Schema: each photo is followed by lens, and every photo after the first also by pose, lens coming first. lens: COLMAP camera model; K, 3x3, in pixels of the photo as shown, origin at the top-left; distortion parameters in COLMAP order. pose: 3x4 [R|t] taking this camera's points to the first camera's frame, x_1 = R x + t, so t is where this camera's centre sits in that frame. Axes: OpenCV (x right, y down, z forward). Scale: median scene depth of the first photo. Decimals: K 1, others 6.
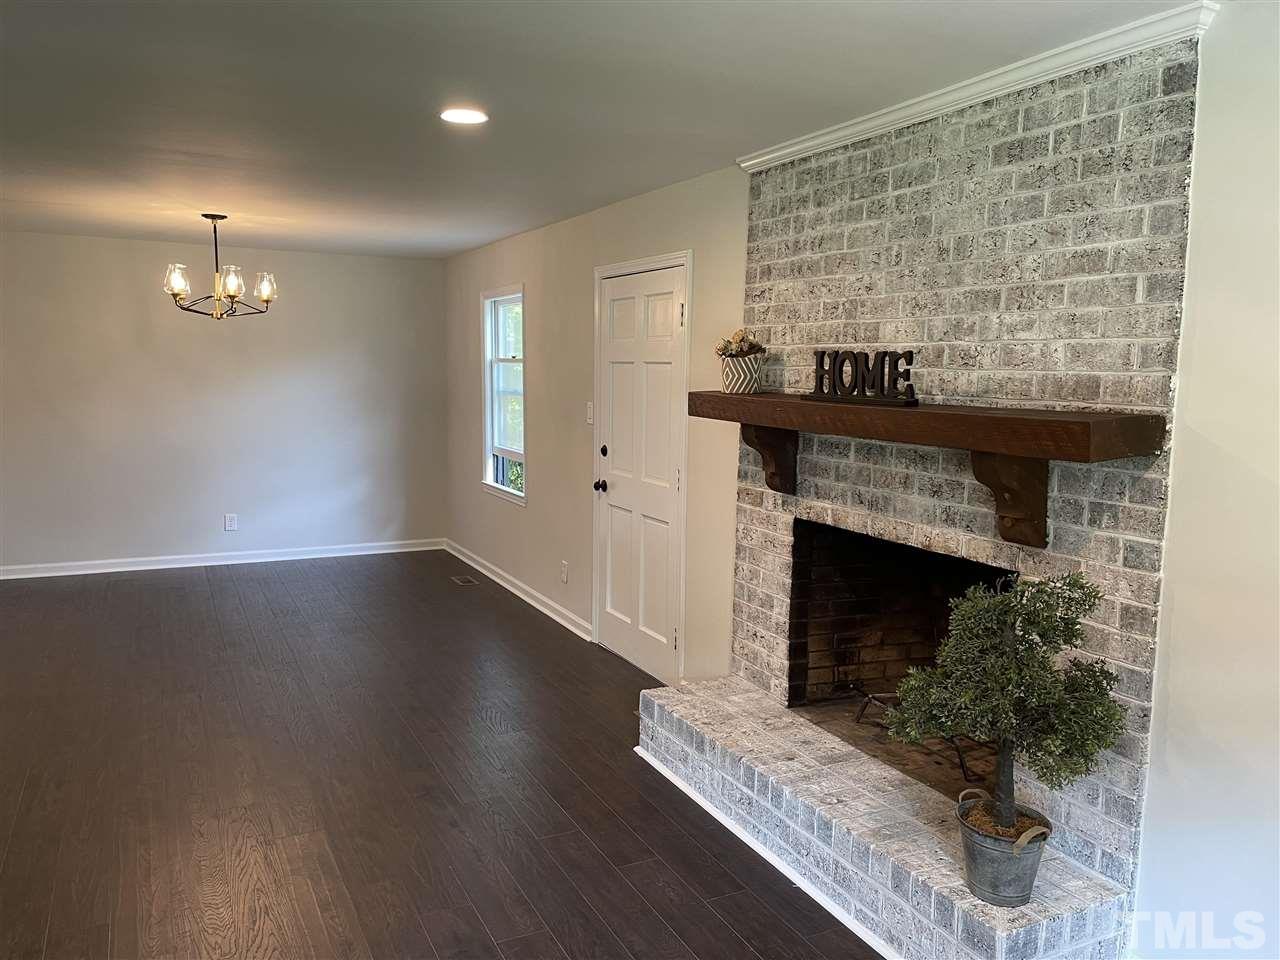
lens RADIAL K [[965.4, 0, 641.7], [0, 965.4, 480.4], [0, 0, 1]] dist [0.074614, -0.094619]
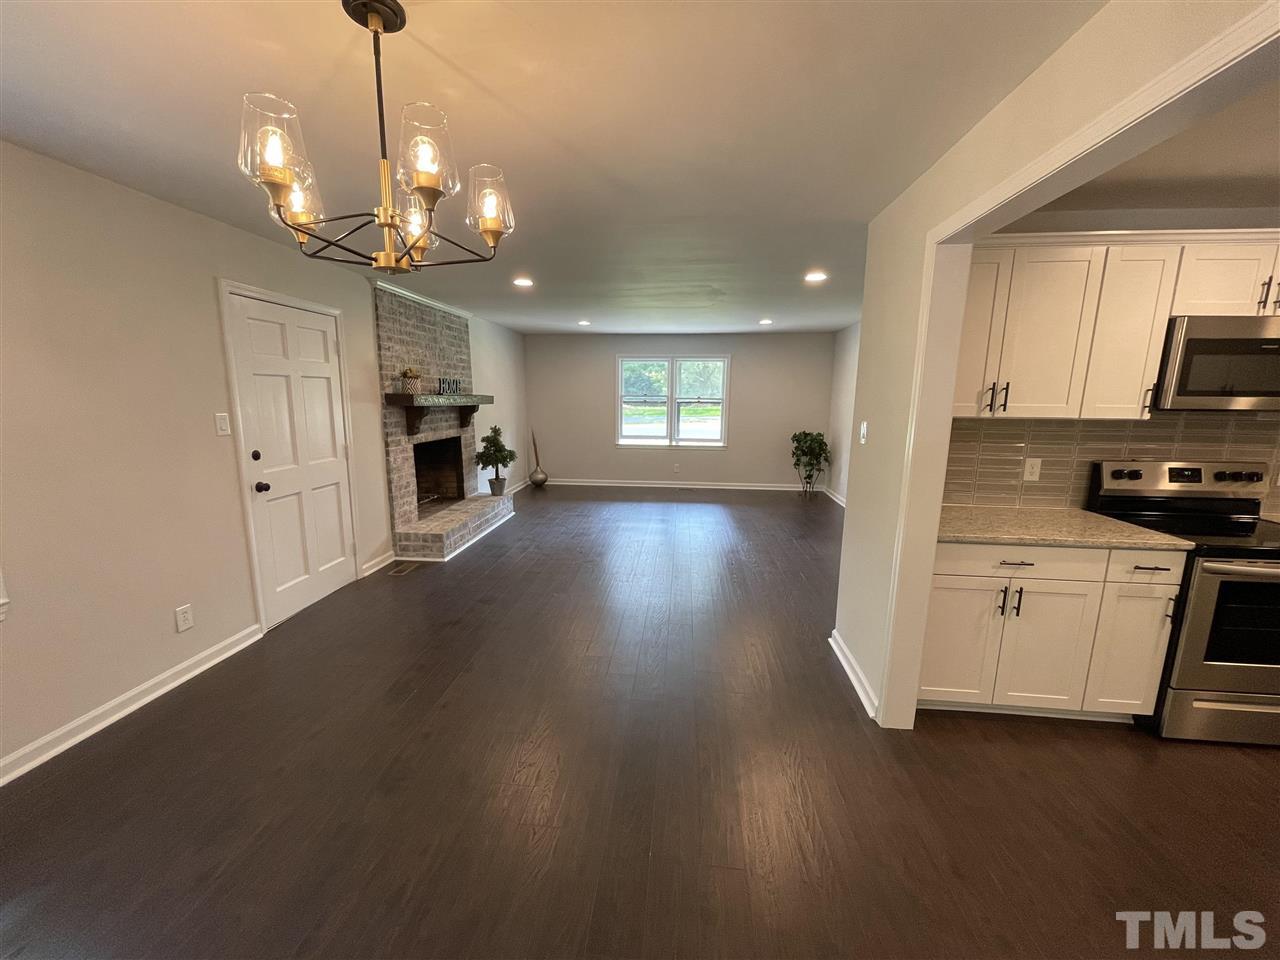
lens RADIAL K [[518.8, 0, 633.4], [0, 518.8, 487.0], [0, 0, 1]] dist [0.001761, 0.000134]
pose [[-0.843354, -0.120688, 0.523631, -1.095796], [0.037258, 0.958974, 0.281034, -0.223778], [-0.536066, 0.256520, -0.804258, 1.915653]]
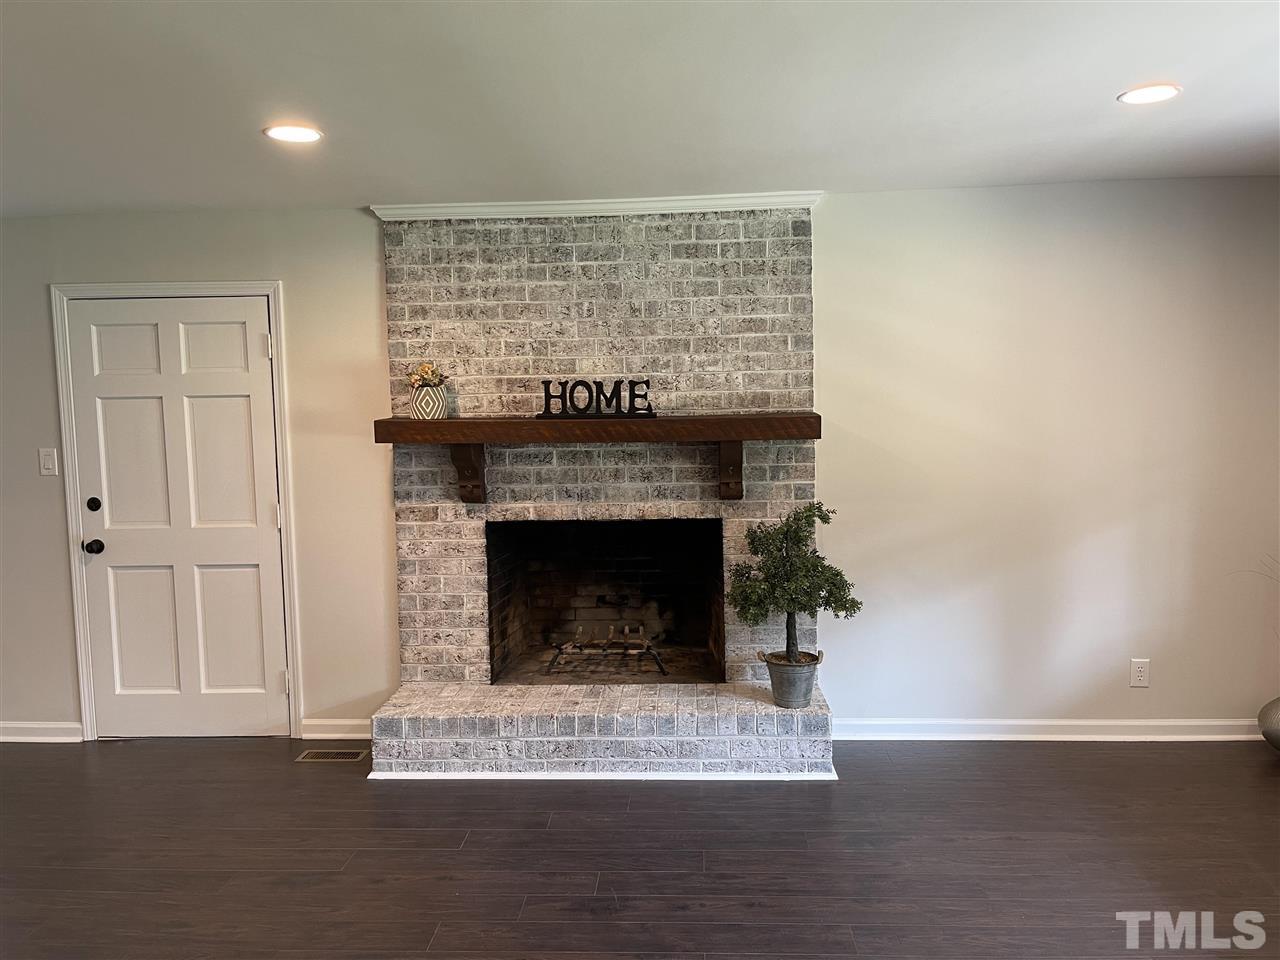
lens RADIAL K [[965.4, 0, 642.0], [0, 965.4, 480.5], [0, 0, 1]] dist [0.074614, -0.094619]
pose [[0.497430, -0.099706, 0.861755, -0.808991], [0.129521, 0.990775, 0.039871, -0.036194], [-0.857780, 0.091782, 0.505756, 0.251835]]
